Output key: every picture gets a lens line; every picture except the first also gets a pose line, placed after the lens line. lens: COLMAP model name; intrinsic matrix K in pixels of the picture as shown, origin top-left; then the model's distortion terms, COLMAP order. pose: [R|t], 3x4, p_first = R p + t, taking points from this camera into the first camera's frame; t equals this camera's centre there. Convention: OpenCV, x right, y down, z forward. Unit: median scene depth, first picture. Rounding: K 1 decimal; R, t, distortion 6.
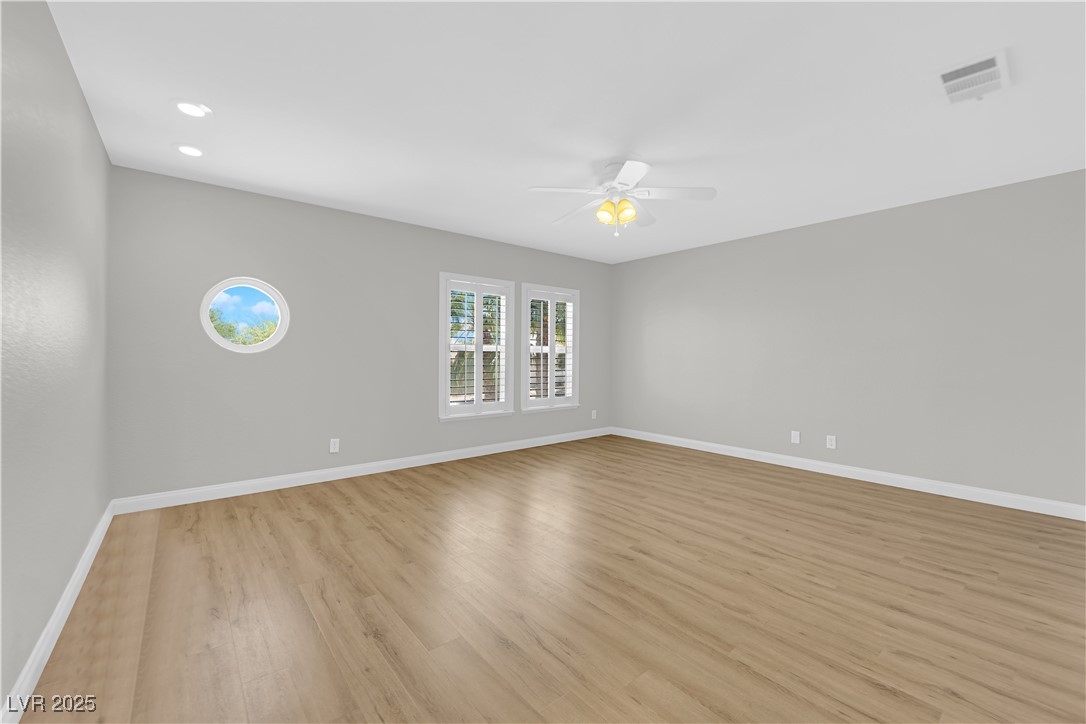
lens RADIAL K [[436.2, 0, 542.6], [0, 436.2, 358.4], [0, 0, 1]] dist [-0.005478, -0.005787]
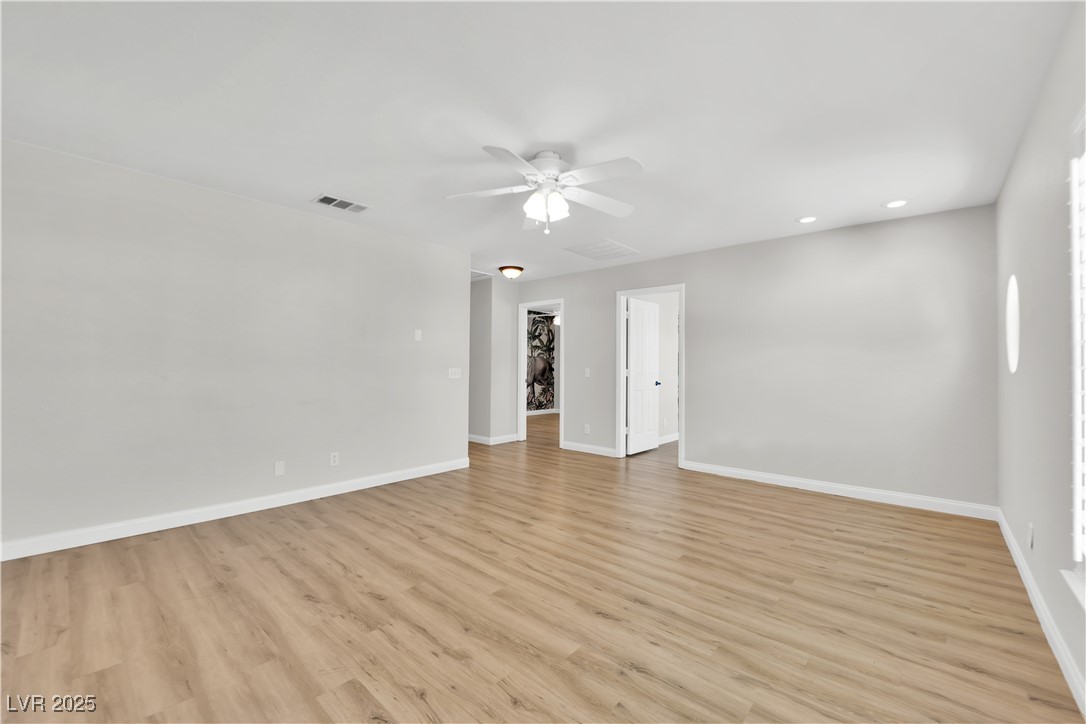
lens RADIAL K [[436.2, 0, 542.6], [0, 436.2, 358.4], [0, 0, 1]] dist [-0.005478, -0.005787]
pose [[-0.988644, -0.015985, -0.149424, 0.311163], [-0.014701, 0.999845, -0.009688, -0.020624], [0.149555, -0.007381, -0.988726, 1.904232]]
